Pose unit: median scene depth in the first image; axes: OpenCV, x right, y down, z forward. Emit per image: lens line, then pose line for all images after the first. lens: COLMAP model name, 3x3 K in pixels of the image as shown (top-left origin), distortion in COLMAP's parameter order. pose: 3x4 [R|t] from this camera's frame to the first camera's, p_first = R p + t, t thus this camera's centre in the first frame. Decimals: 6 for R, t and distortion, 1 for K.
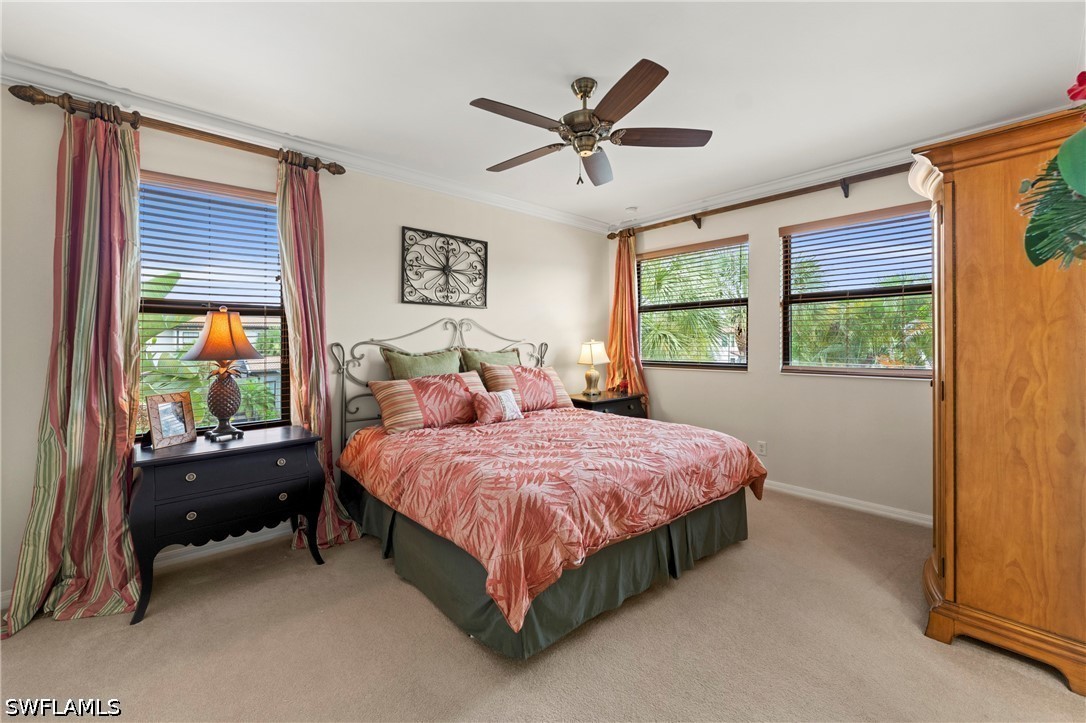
lens RADIAL K [[450.3, 0, 540.6], [0, 450.3, 342.6], [0, 0, 1]] dist [-0.008231, 0.001155]
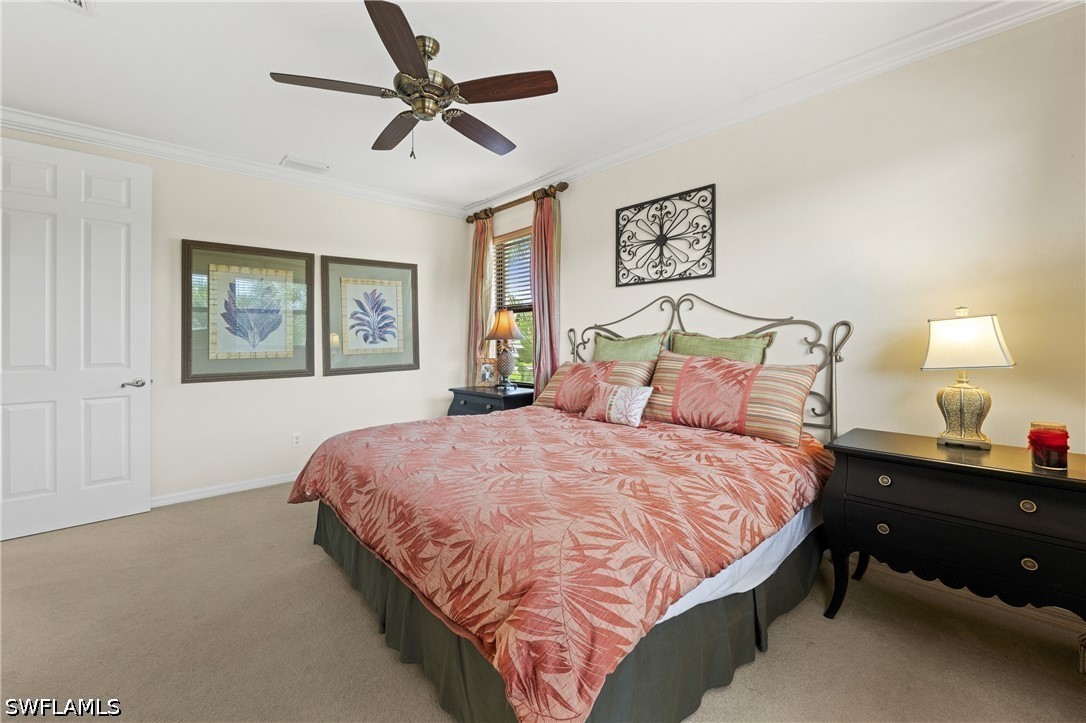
lens RADIAL K [[450.3, 0, 540.6], [0, 450.3, 342.6], [0, 0, 1]] dist [-0.008231, 0.001155]
pose [[0.000922, 0.012822, -0.999917, 0.646290], [0.009320, 0.999874, 0.012830, 0.018454], [0.999956, -0.009331, 0.000803, 0.781505]]
